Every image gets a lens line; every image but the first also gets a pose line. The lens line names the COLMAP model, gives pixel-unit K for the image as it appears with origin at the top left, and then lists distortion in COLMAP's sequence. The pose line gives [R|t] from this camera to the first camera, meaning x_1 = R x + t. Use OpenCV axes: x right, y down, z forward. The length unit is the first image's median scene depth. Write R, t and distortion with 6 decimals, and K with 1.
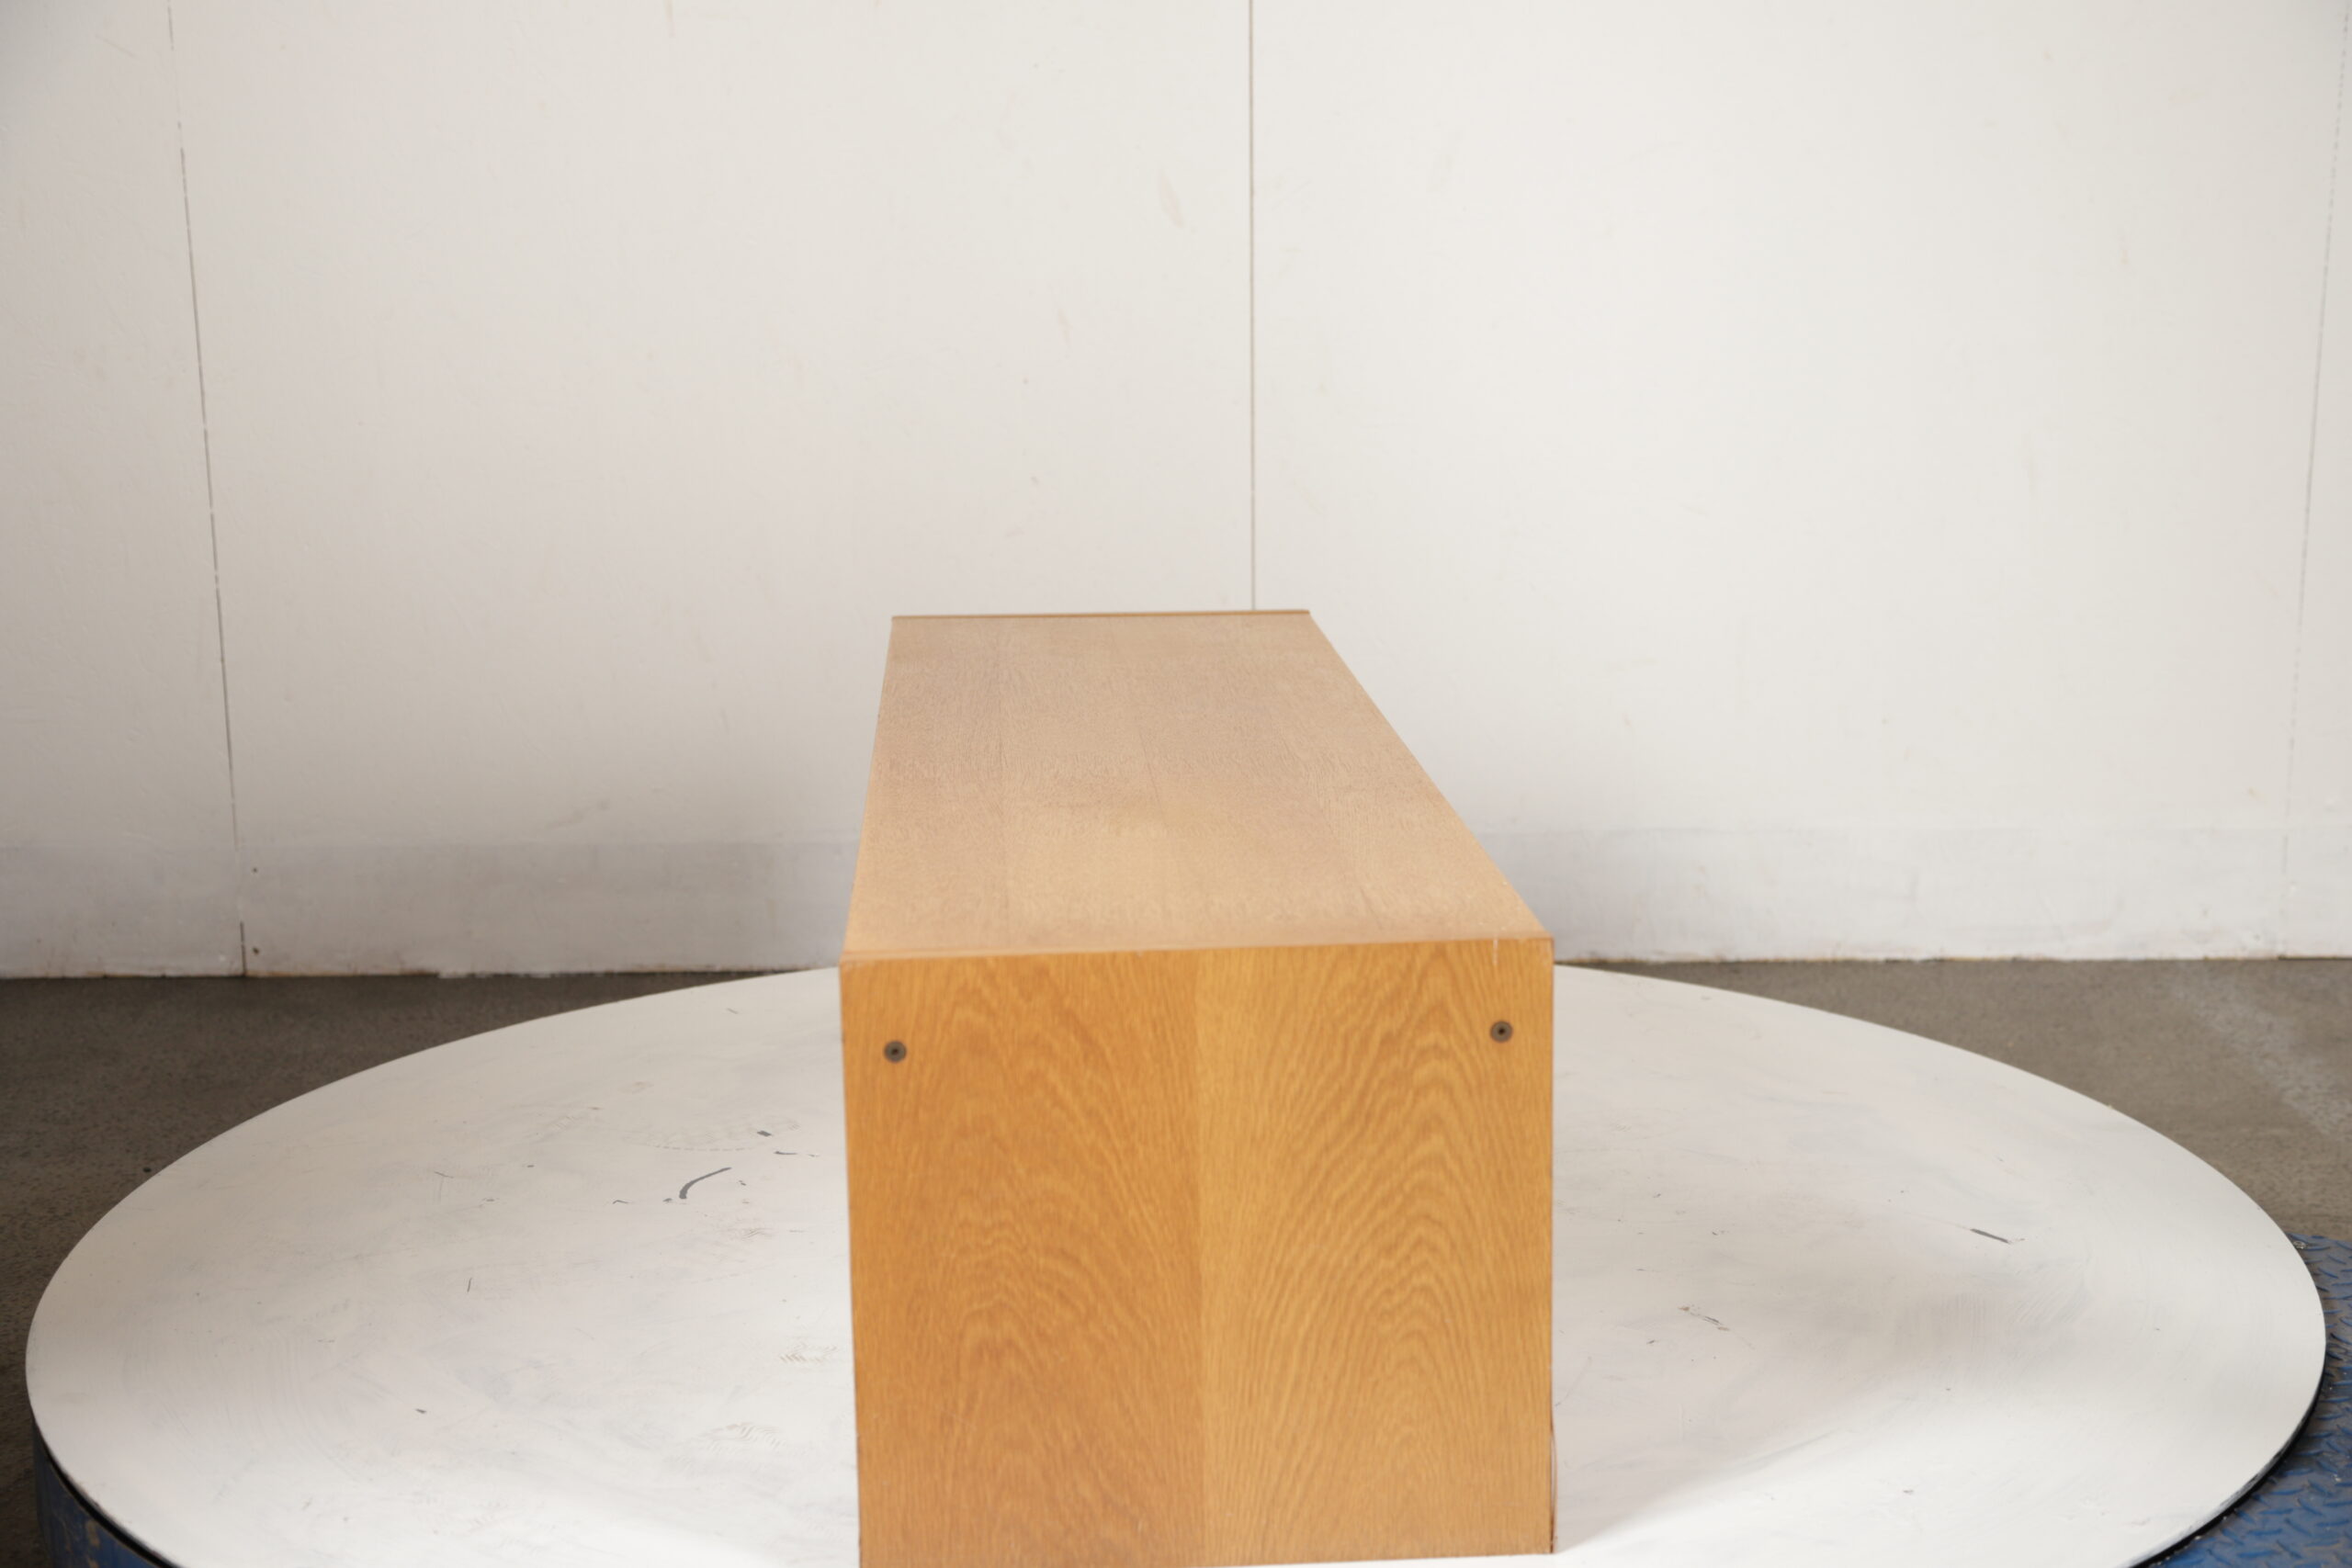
lens RADIAL K [[3105.2, 0, 1172.4], [0, 3105.2, 788.5], [0, 0, 1]] dist [0.048268, 0.000000]
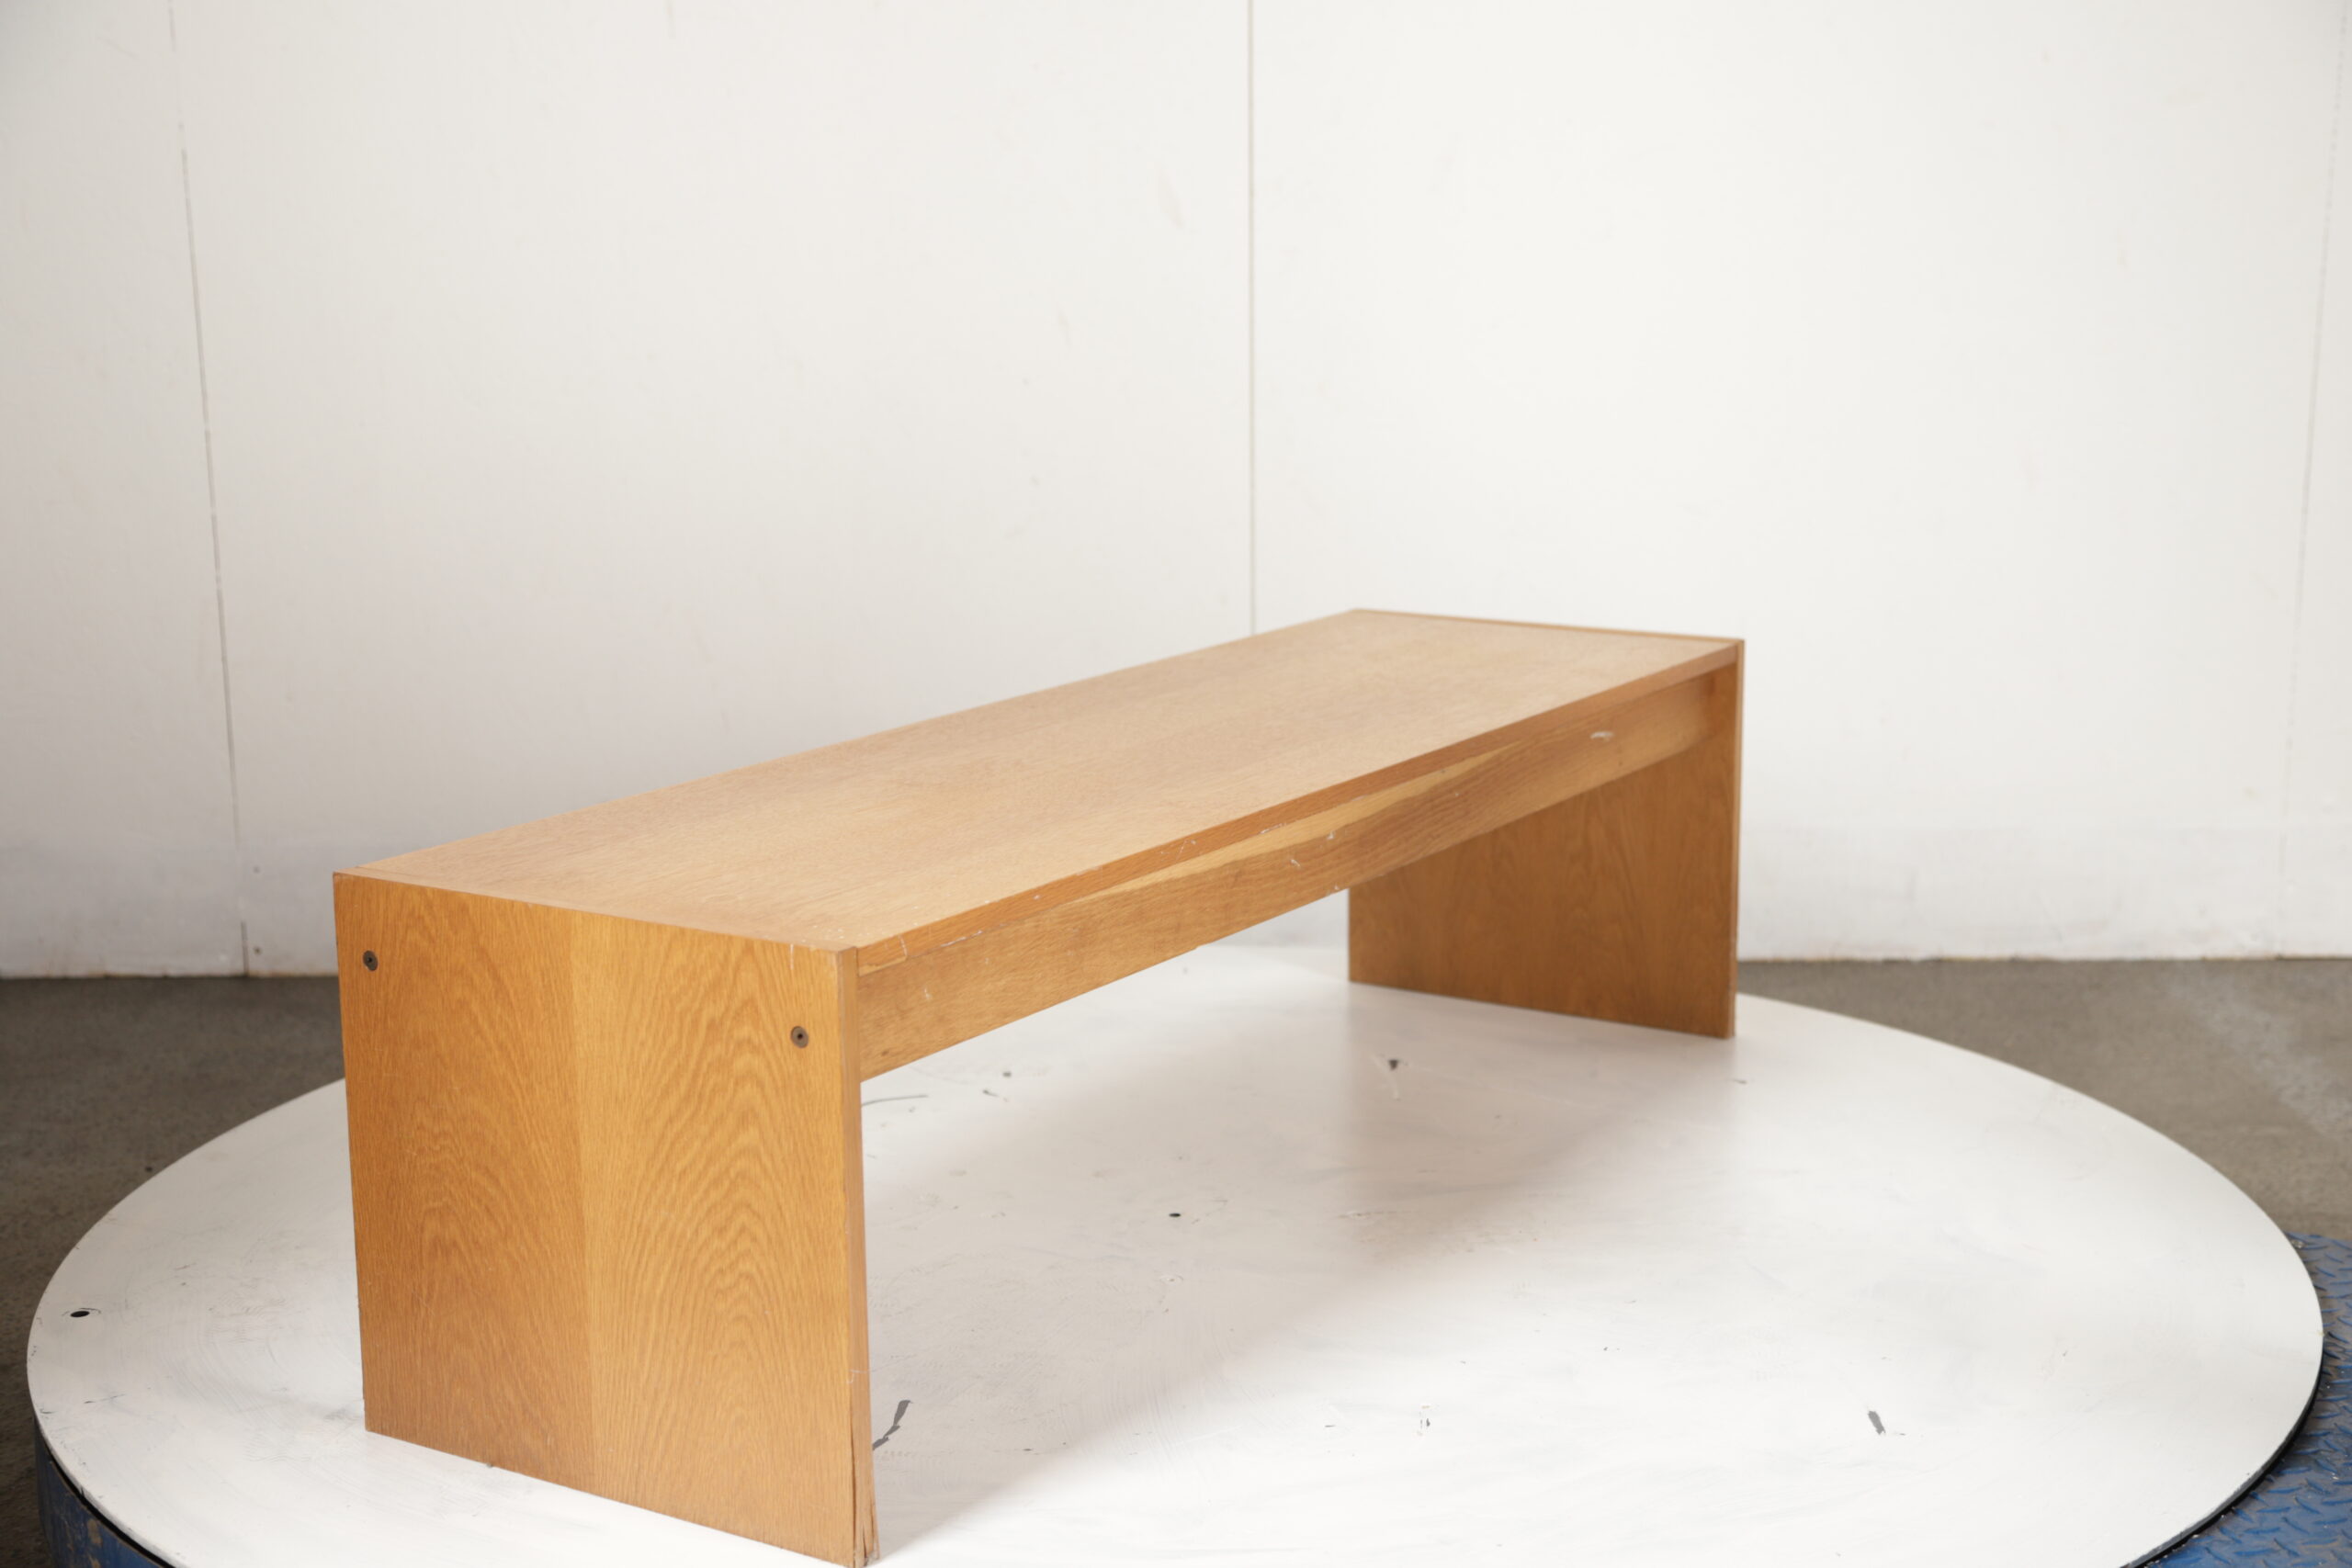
lens RADIAL K [[3105.2, 0, 1257.8], [0, 3105.2, 787.8], [0, 0, 1]] dist [0.048268, 0.000000]
pose [[0.819039, 0.125551, -0.559832, 0.776371], [-0.121137, 0.991608, 0.045160, -0.064661], [0.560803, 0.030829, 0.827375, 0.247781]]
